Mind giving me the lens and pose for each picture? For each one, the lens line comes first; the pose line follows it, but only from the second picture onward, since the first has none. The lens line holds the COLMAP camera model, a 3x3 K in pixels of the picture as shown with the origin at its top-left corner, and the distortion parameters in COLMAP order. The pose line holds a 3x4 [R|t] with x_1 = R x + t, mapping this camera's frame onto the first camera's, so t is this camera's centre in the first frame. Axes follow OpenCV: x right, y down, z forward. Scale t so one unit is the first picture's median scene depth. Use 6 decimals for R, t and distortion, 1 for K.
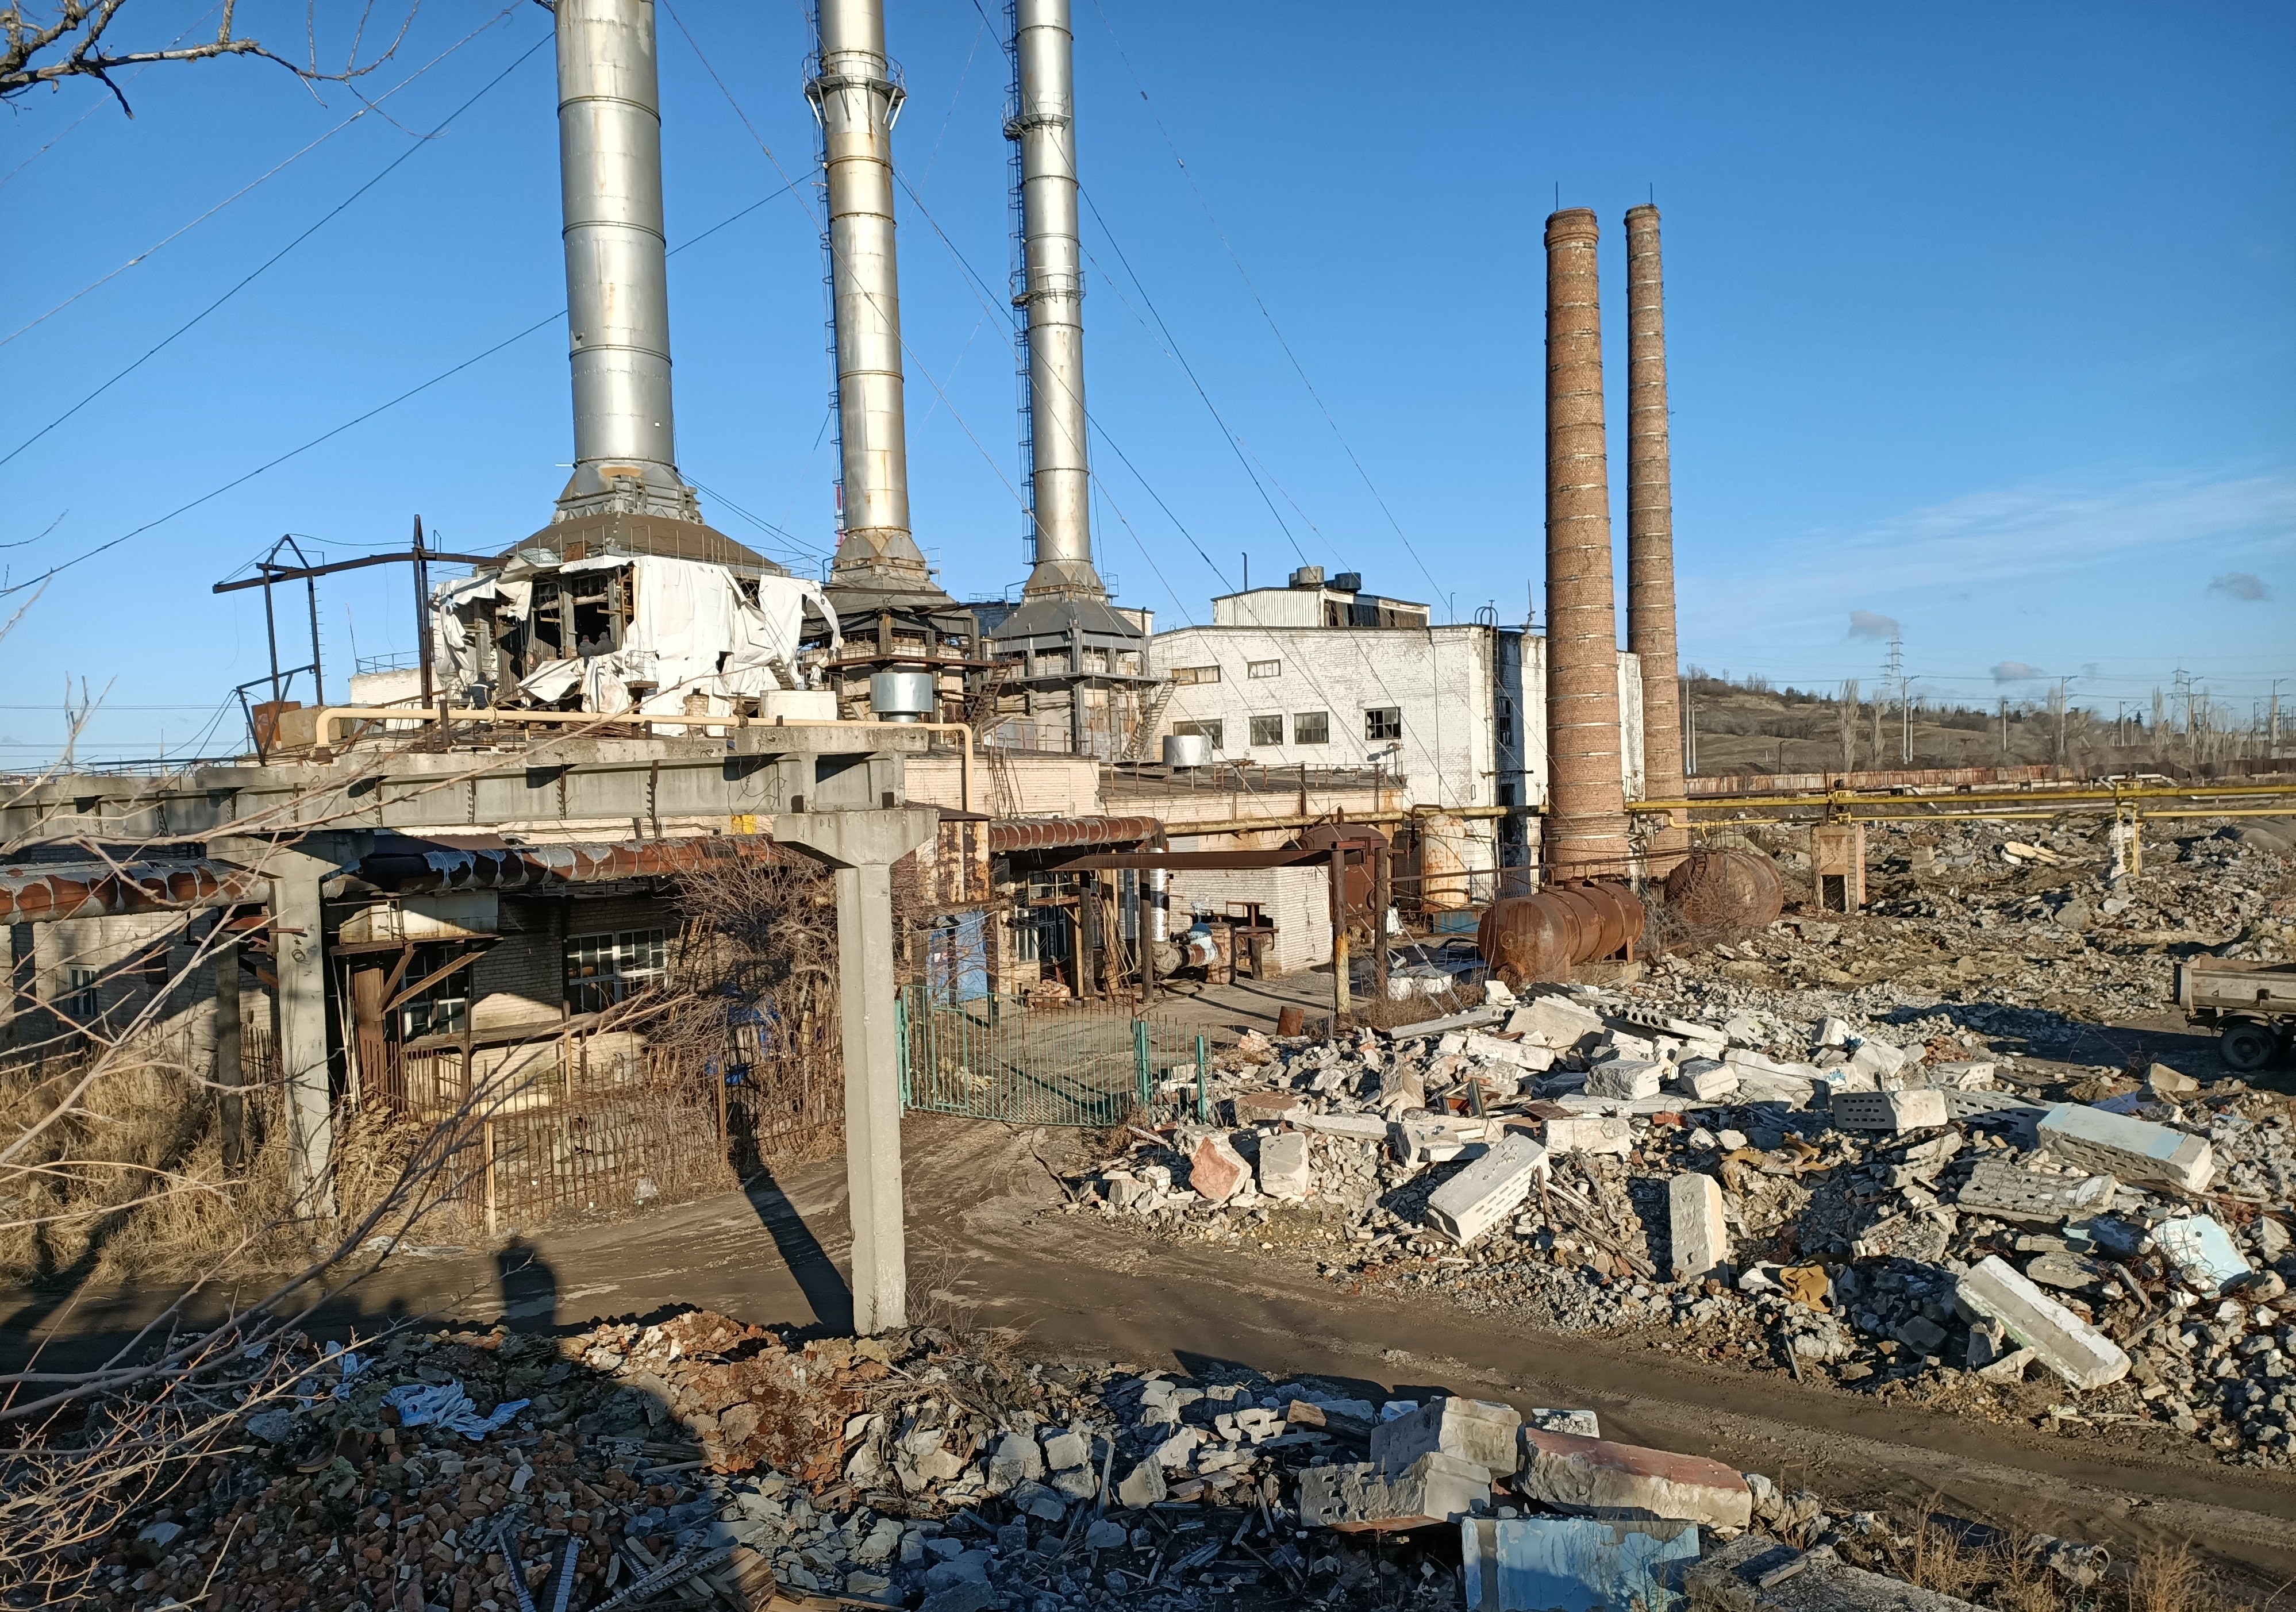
lens RADIAL K [[1688.6, 0, 1144.0], [0, 1688.6, 872.6], [0, 0, 1]] dist [0.075125, -0.075926]
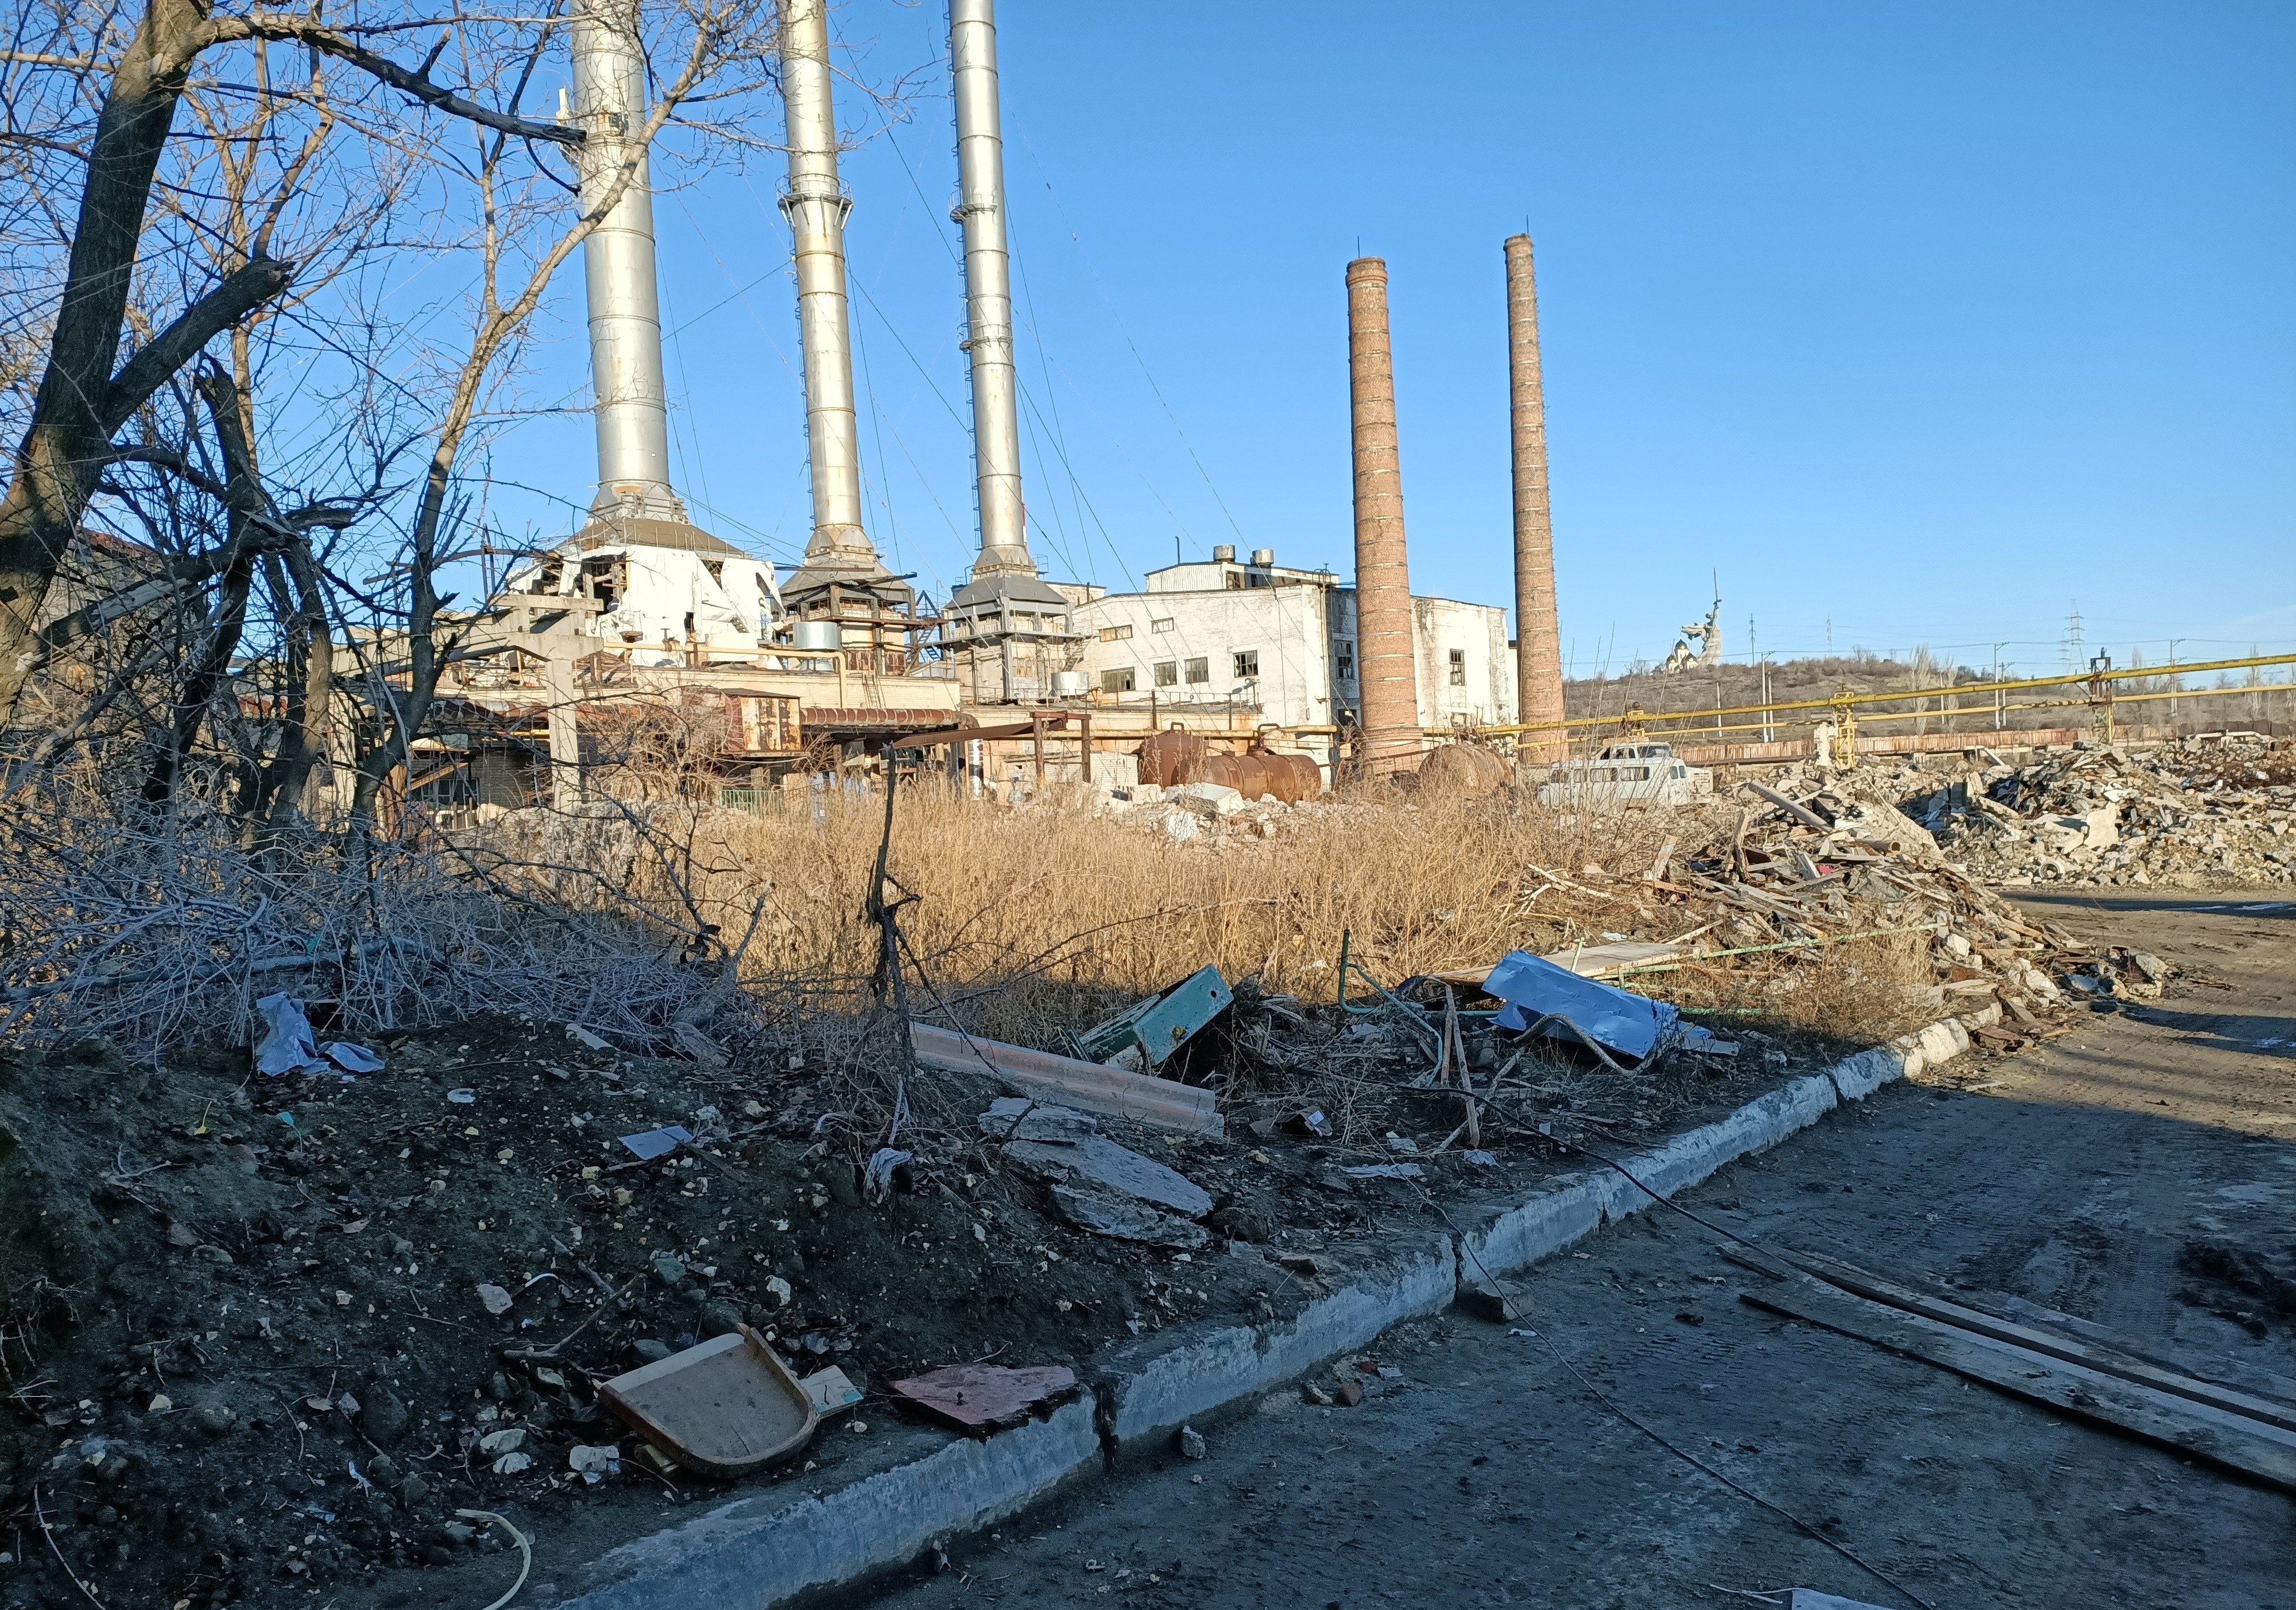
lens RADIAL K [[1688.4, 0, 1144.0], [0, 1688.4, 871.6], [0, 0, 1]] dist [0.075125, -0.075926]
pose [[0.992423, -0.014867, -0.121969, 0.309985], [0.014112, 0.999876, -0.007054, 0.108072], [0.122058, 0.005280, 0.992509, -0.386178]]
